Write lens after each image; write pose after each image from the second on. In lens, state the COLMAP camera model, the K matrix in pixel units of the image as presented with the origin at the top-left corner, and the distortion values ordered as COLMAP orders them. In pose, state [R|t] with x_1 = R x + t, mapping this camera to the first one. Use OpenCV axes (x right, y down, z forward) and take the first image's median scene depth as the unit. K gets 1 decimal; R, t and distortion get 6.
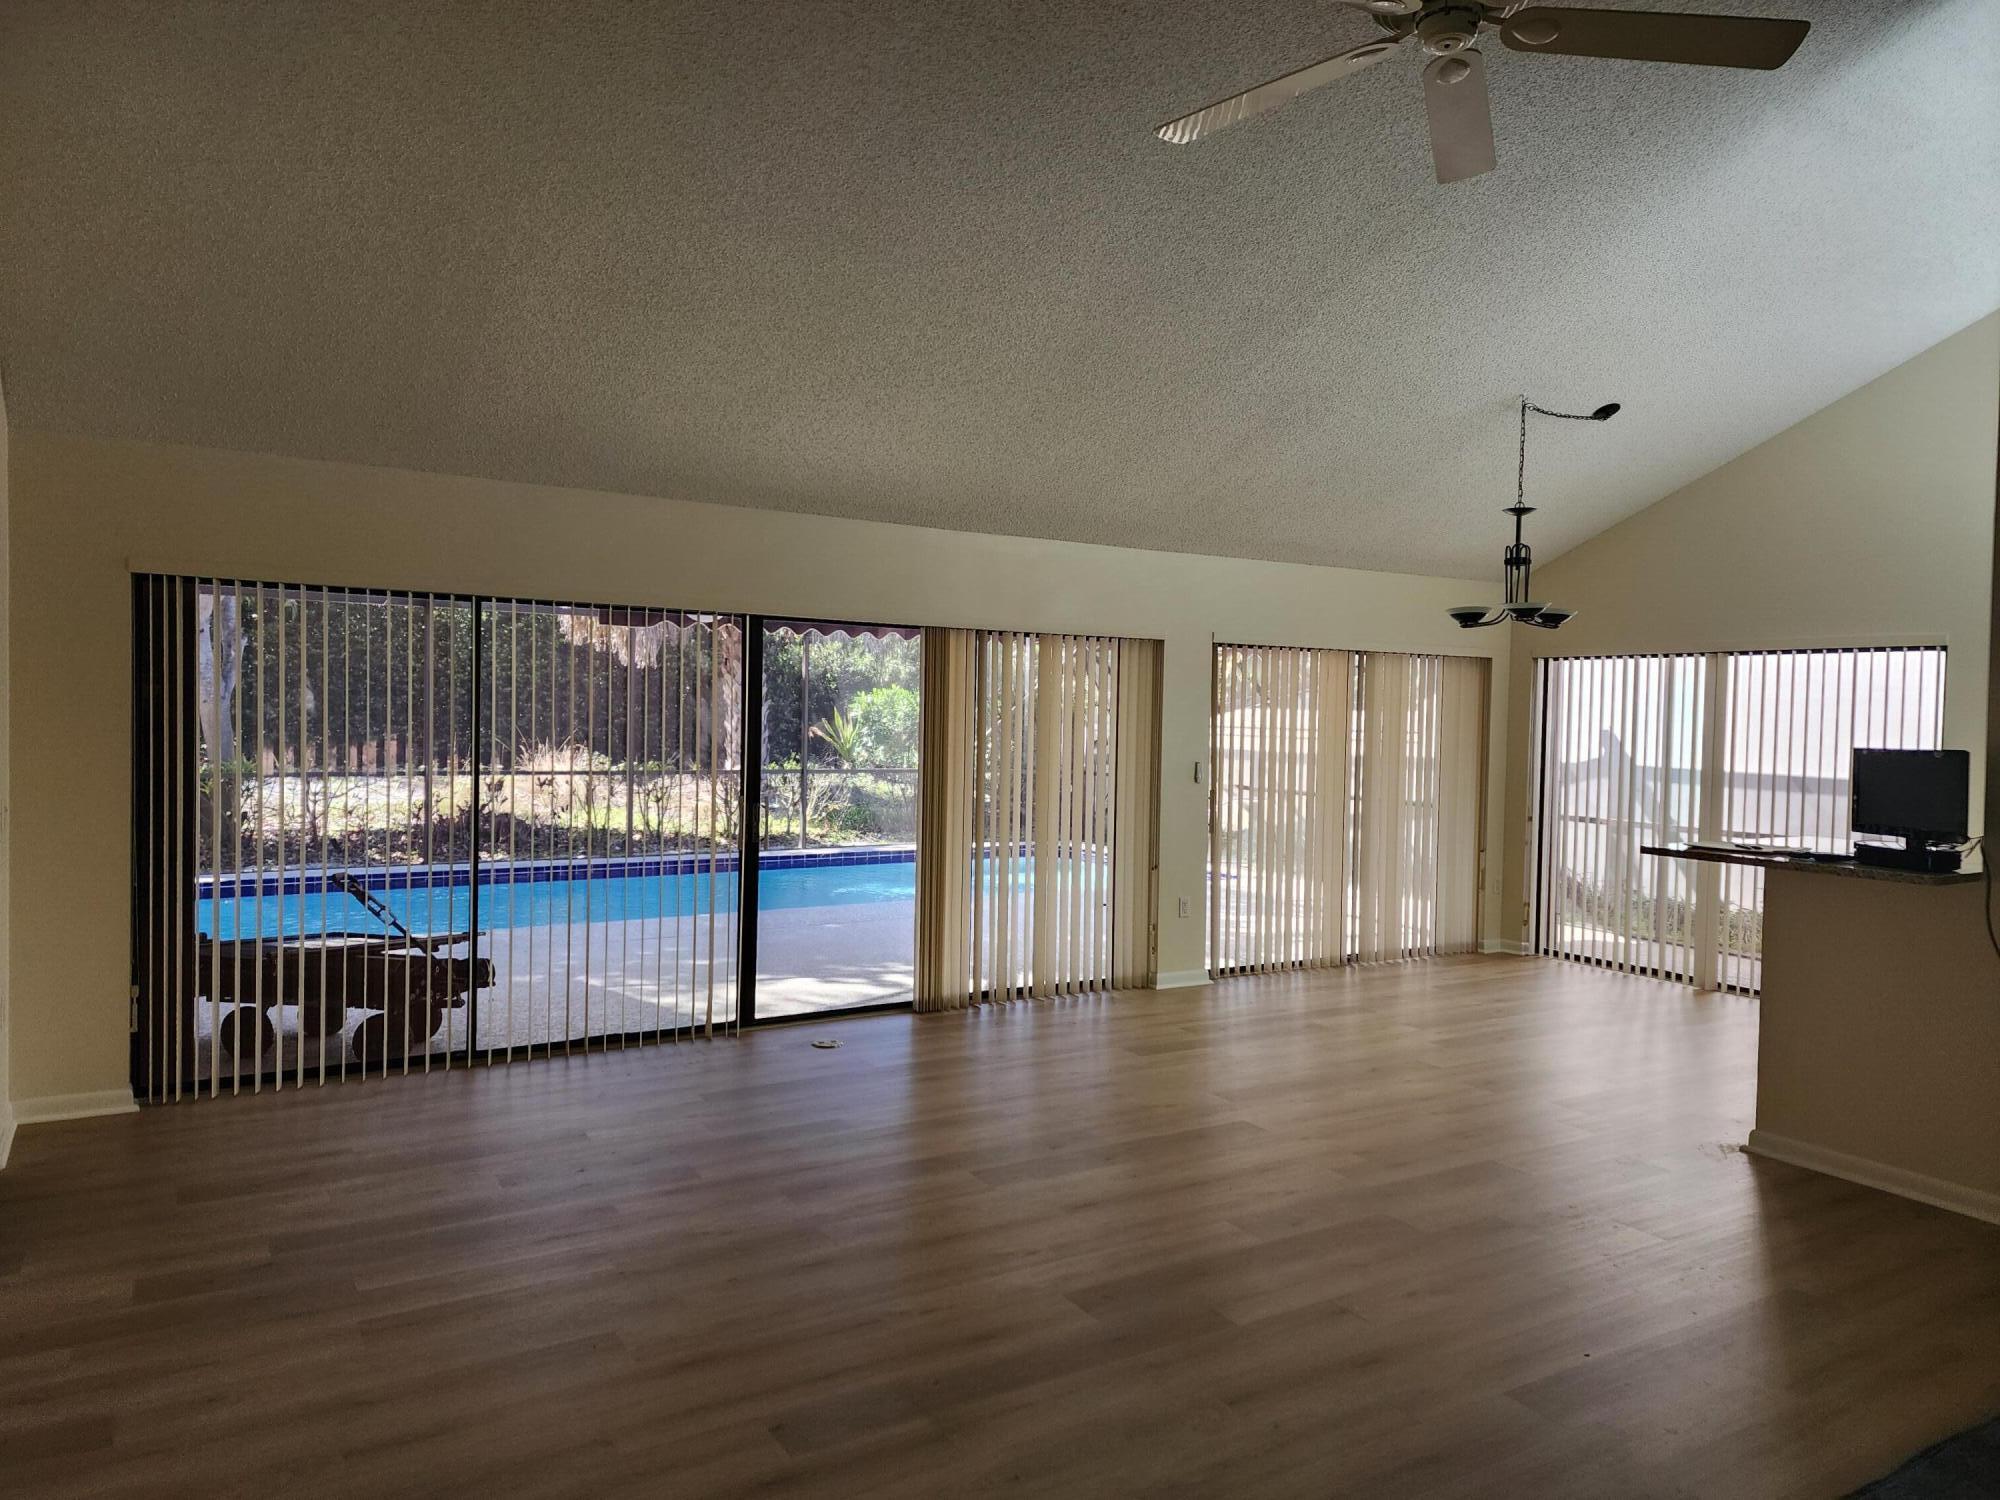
lens RADIAL K [[1349.4, 0, 1002.6], [0, 1349.4, 744.8], [0, 0, 1]] dist [0.098499, -0.096653]
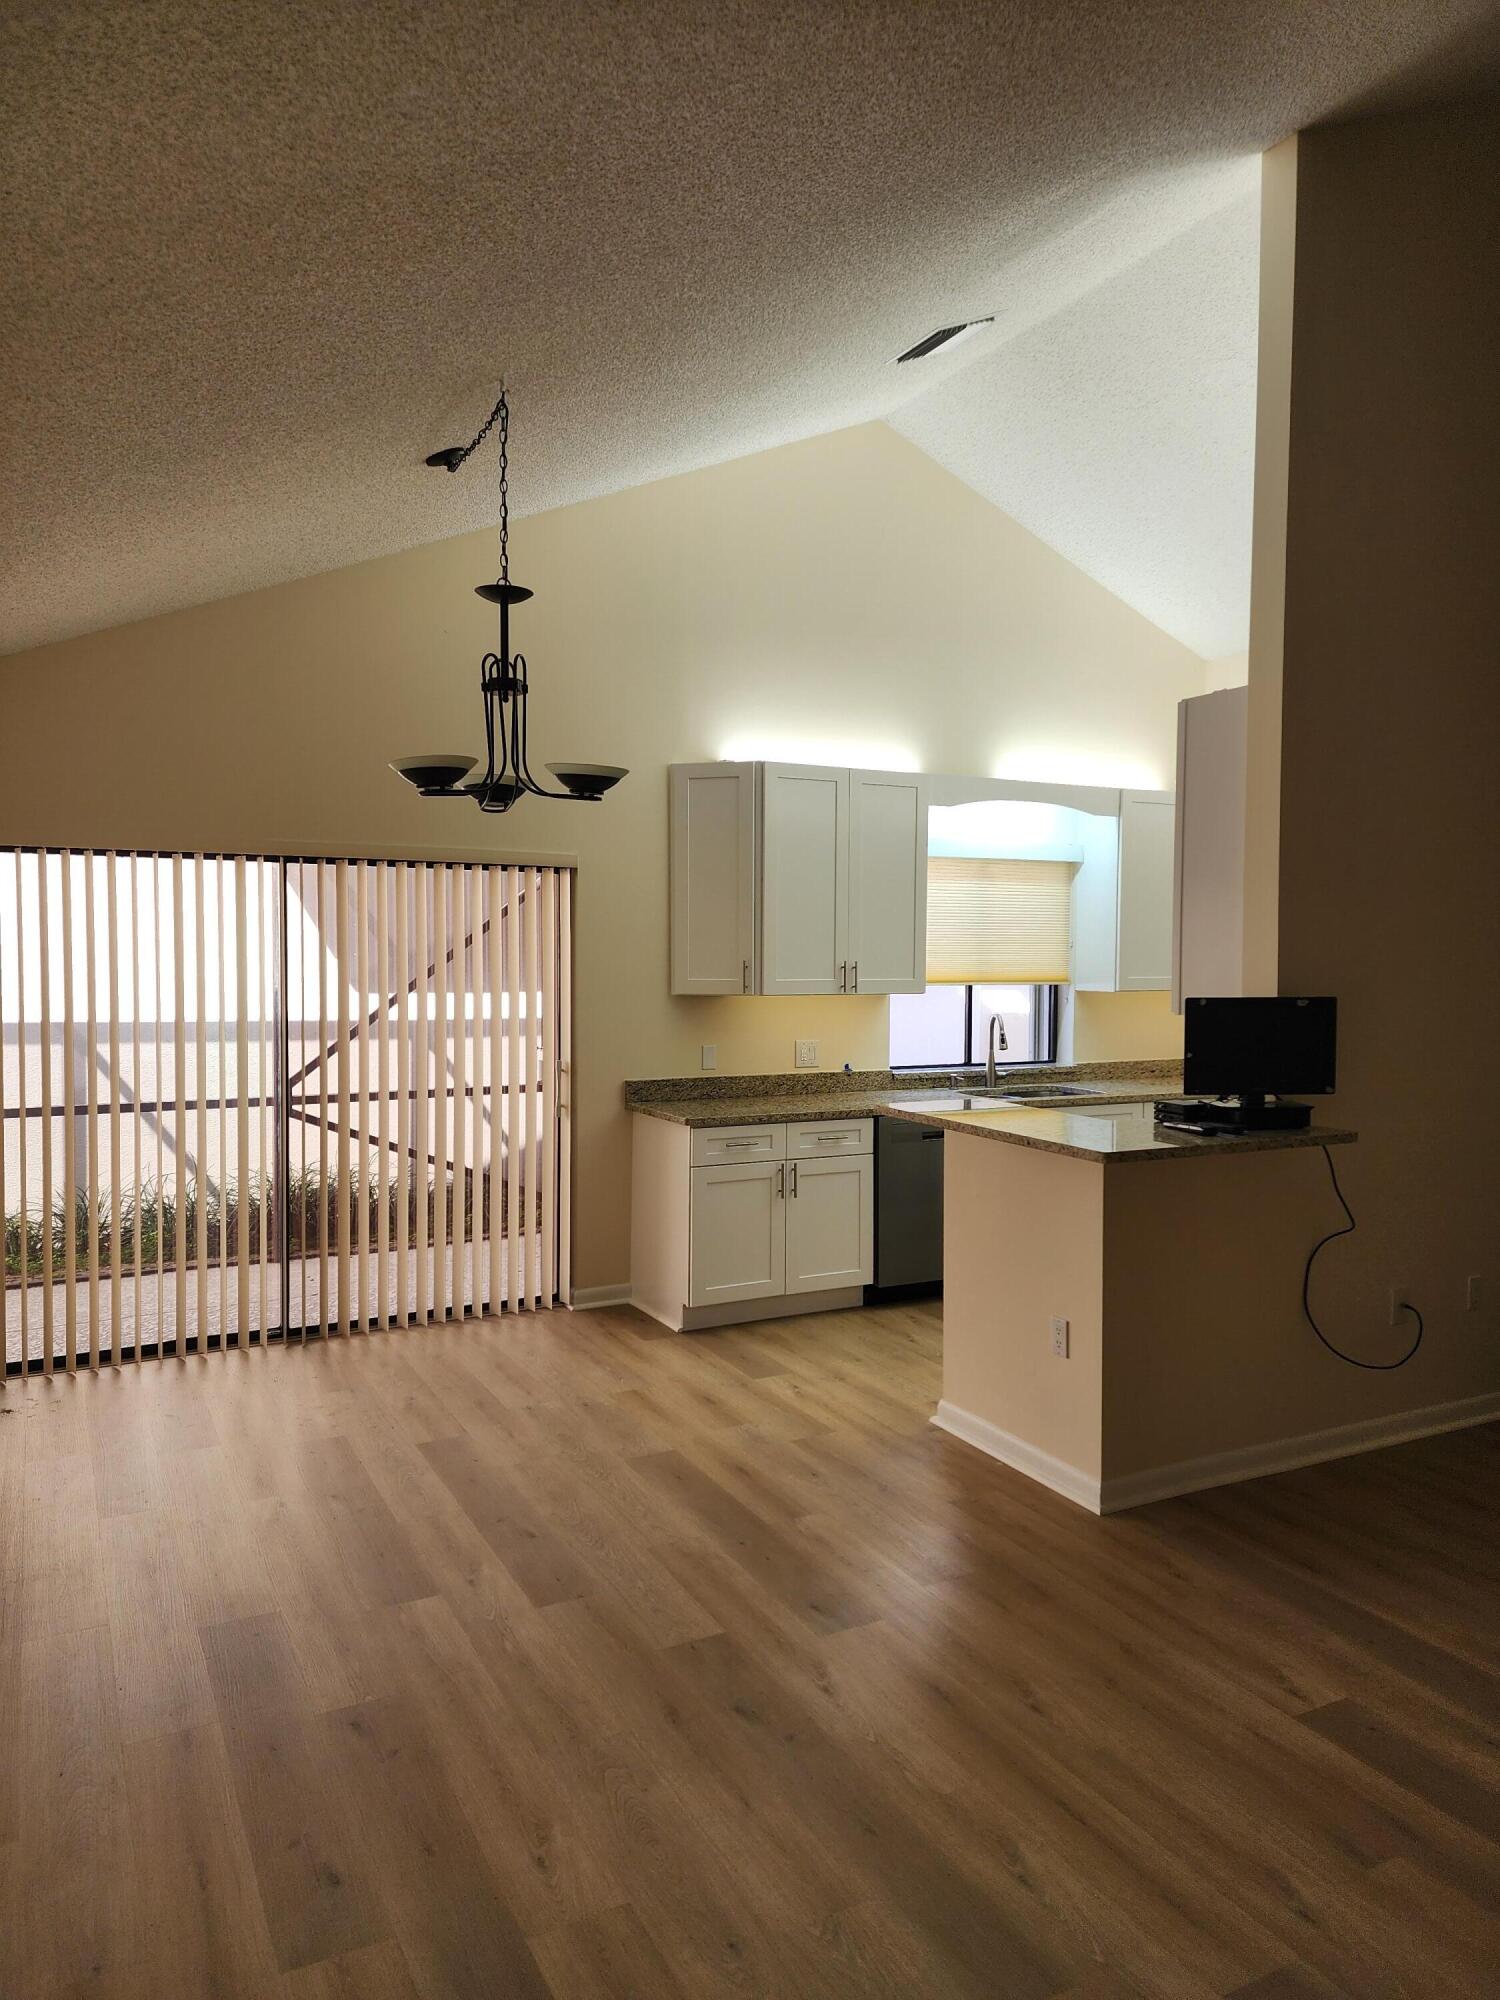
lens RADIAL K [[1349.4, 0, 750.0], [0, 1349.4, 1000.0], [0, 0, 1]] dist [0.098499, -0.096653]
pose [[0.094765, -0.060903, 0.993635, -0.178957], [0.020492, 0.998035, 0.059218, -0.036846], [-0.995289, 0.014750, 0.095827, 0.848687]]
